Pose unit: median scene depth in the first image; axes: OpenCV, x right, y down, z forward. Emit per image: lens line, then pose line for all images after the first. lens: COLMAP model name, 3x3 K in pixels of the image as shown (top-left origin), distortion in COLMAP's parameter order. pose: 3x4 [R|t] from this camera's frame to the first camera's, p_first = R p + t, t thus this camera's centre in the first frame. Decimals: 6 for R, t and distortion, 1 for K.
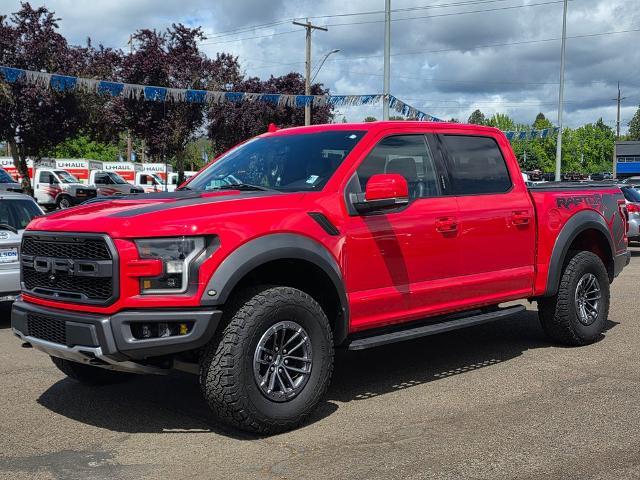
lens RADIAL K [[886.9, 0, 324.1], [0, 886.9, 247.9], [0, 0, 1]] dist [0.180567, -0.479748]
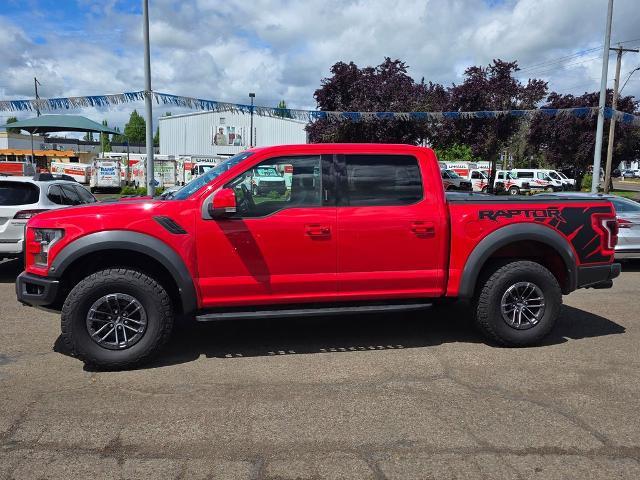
lens RADIAL K [[589.0, 0, 320.1], [0, 589.0, 260.4], [0, 0, 1]] dist [0.138601, -0.224545]
pose [[0.815153, 0.096201, -0.571202, 0.183230], [-0.053780, 0.994422, 0.090731, -0.017724], [0.576744, -0.043240, 0.815780, 0.102583]]
